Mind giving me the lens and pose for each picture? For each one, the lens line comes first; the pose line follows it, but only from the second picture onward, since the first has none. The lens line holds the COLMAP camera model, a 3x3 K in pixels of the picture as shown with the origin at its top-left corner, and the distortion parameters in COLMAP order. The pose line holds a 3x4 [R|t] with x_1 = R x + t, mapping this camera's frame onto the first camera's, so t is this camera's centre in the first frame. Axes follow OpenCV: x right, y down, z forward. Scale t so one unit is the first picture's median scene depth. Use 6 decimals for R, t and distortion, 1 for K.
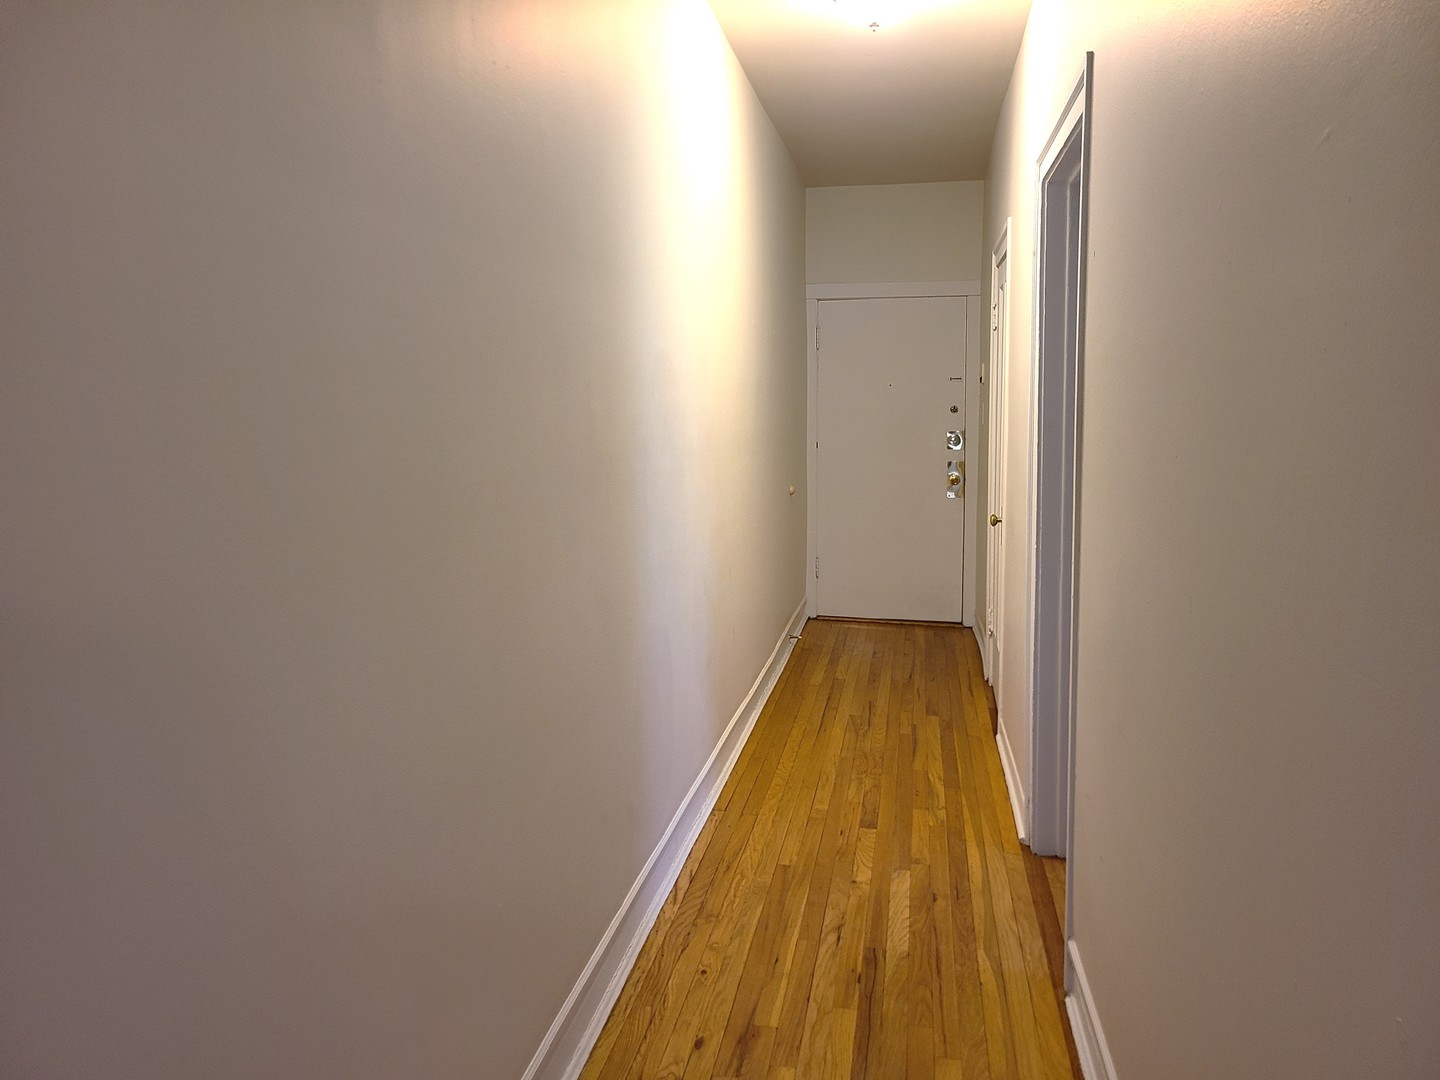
lens RADIAL K [[1093.4, 0, 720.0], [0, 1093.4, 540.0], [0, 0, 1]] dist [-0.000260, -0.000065]
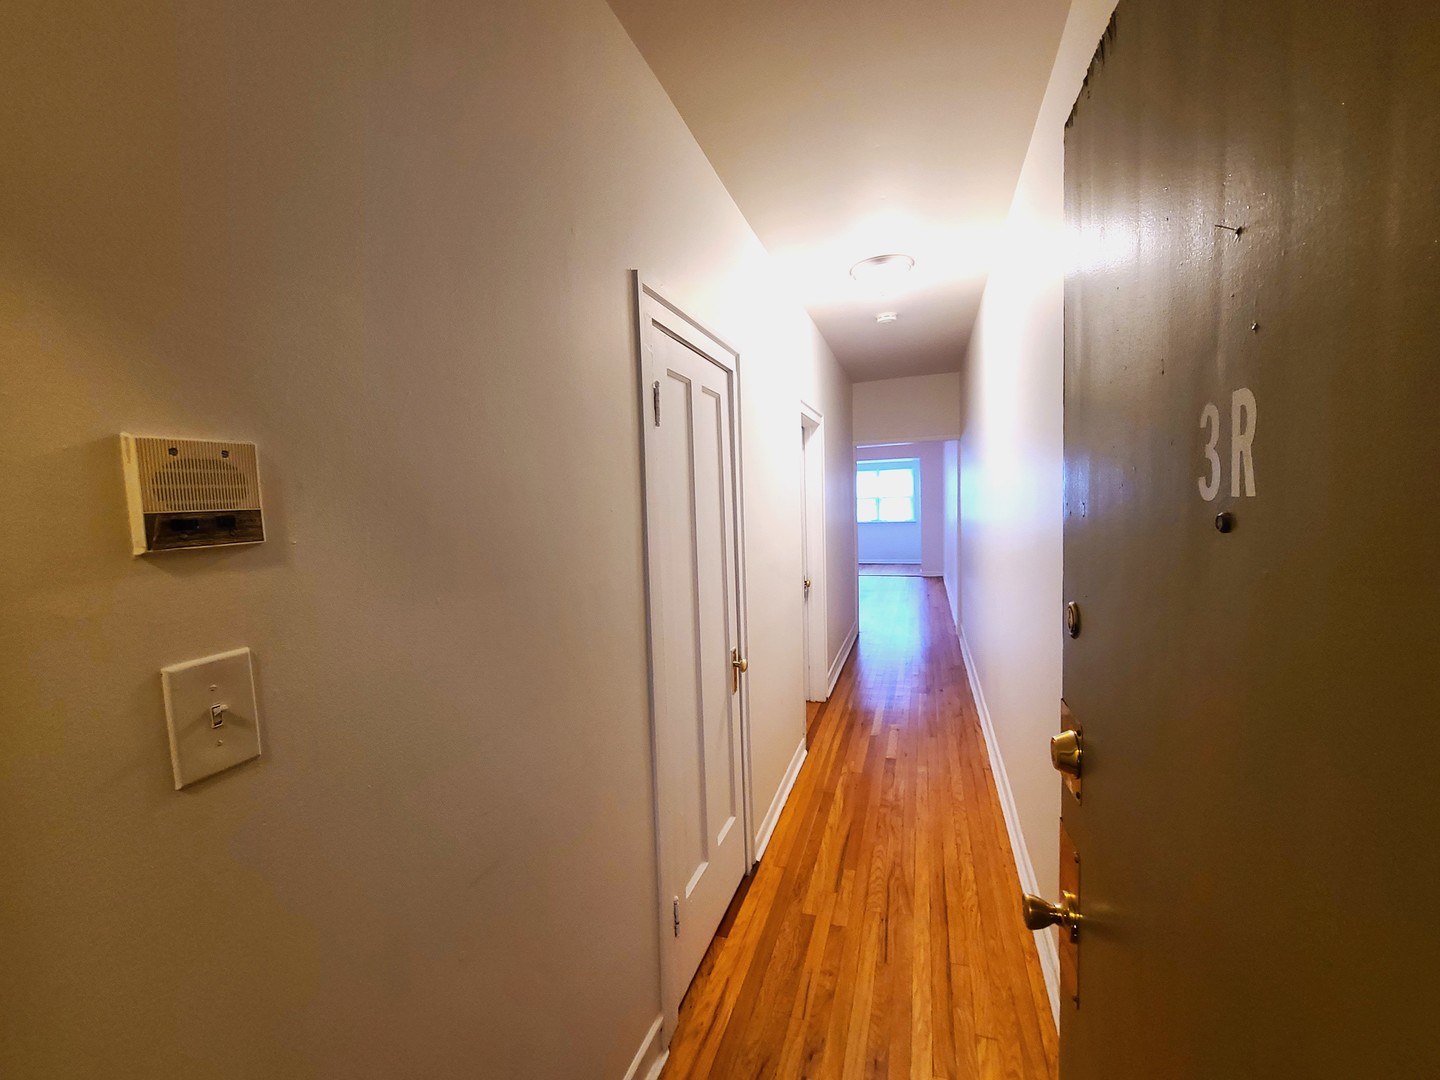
lens RADIAL K [[591.1, 0, 720.0], [0, 591.1, 540.0], [0, 0, 1]] dist [-0.000269, -0.000074]
pose [[-0.987443, 0.034089, 0.154256, 0.237060], [0.063935, 0.979135, 0.192889, -0.268207], [-0.144462, 0.200330, -0.969020, 1.804837]]
